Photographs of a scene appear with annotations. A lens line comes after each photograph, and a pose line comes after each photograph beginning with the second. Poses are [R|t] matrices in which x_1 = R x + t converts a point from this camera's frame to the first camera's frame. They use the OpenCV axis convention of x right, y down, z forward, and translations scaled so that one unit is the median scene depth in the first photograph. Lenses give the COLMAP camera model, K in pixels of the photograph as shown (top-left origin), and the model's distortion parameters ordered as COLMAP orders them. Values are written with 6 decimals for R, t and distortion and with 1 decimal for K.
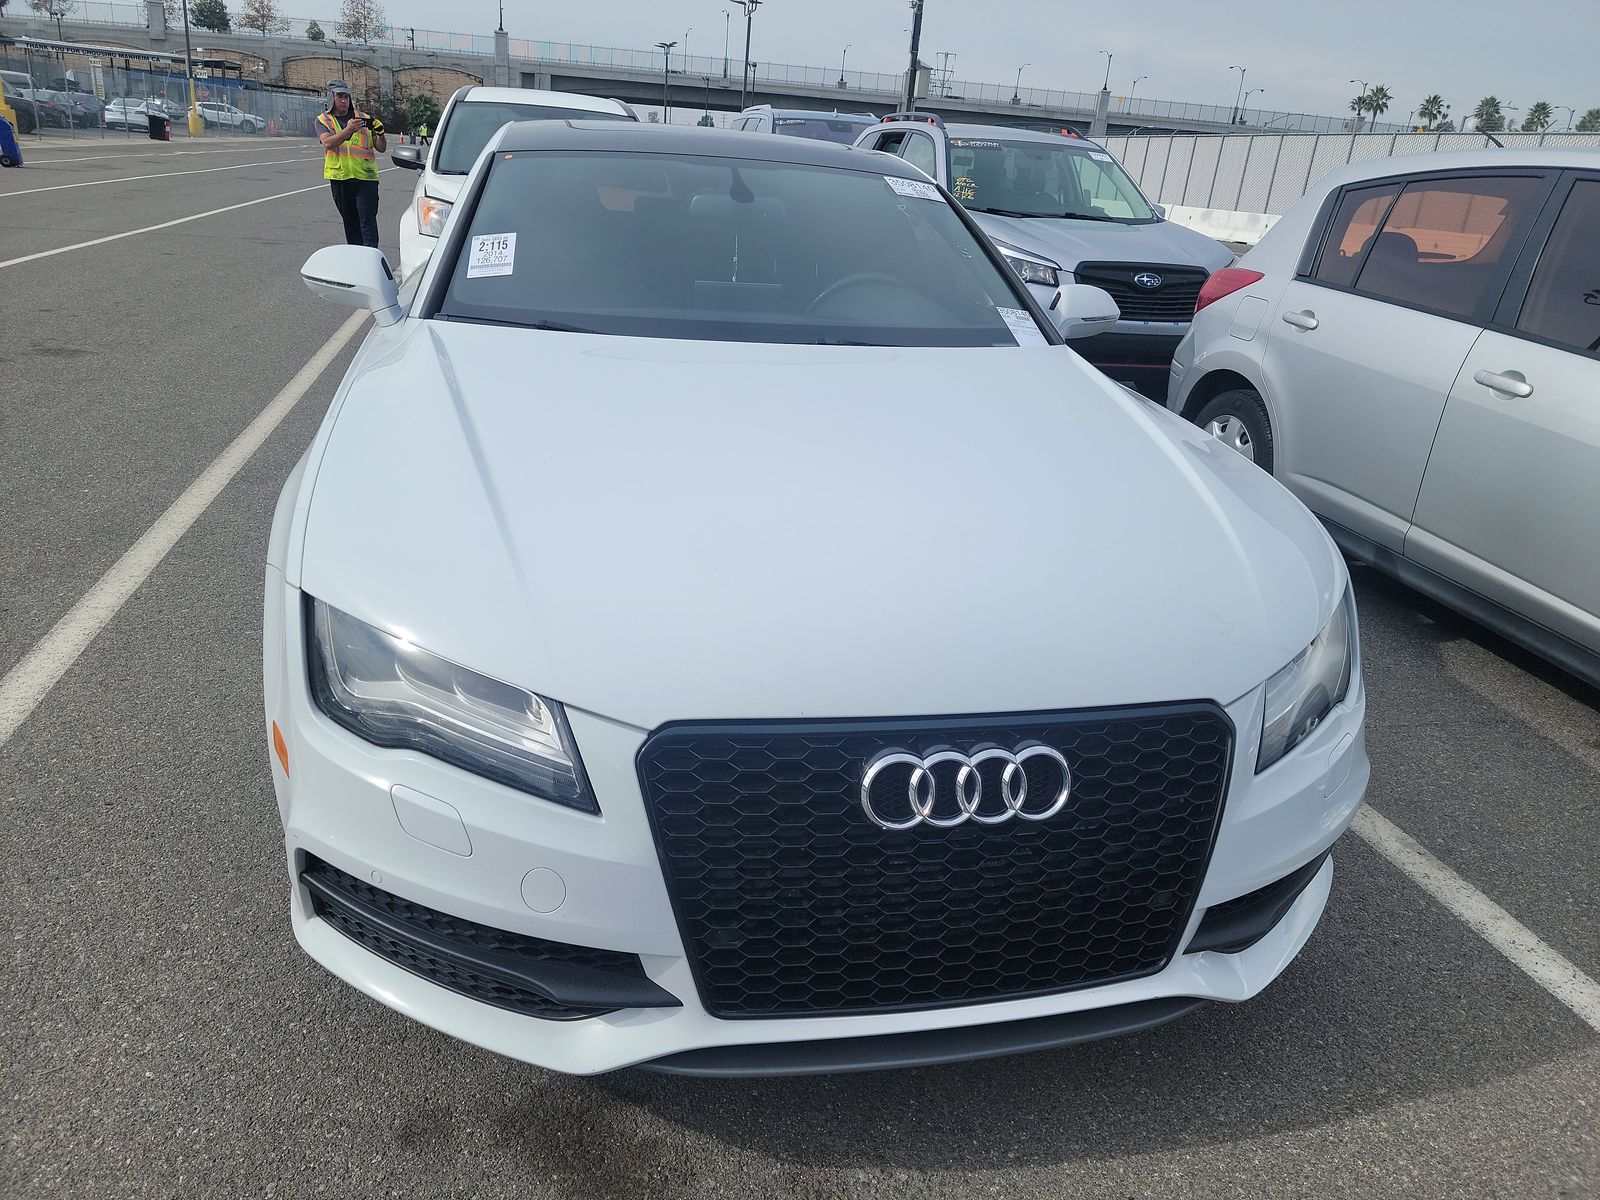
lens RADIAL K [[1125.7, 0, 794.3], [0, 1125.7, 597.5], [0, 0, 1]] dist [0.075169, -0.063133]
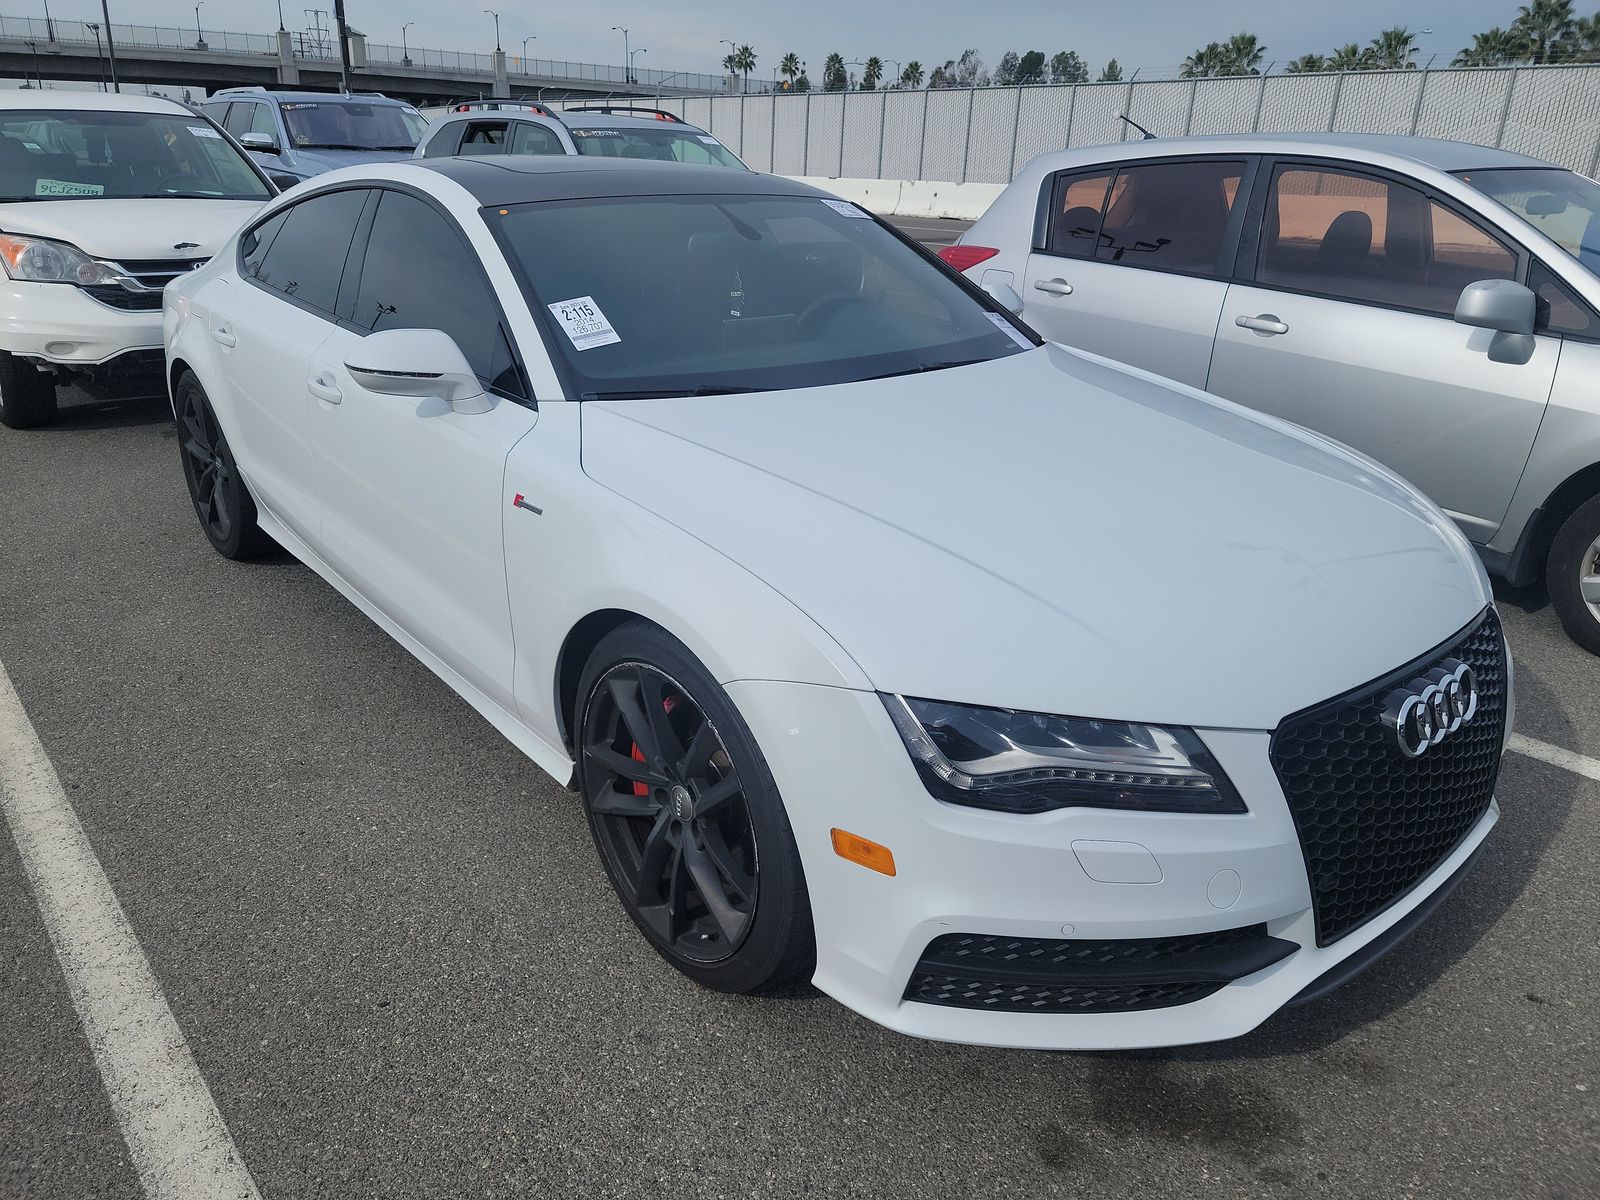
lens RADIAL K [[1125.7, 0, 794.3], [0, 1125.7, 597.5], [0, 0, 1]] dist [0.075169, -0.063133]
pose [[0.886867, -0.216795, 0.408004, -0.185041], [0.204929, 0.976038, 0.073175, -0.037130], [-0.414091, 0.018716, 0.910043, 0.022595]]
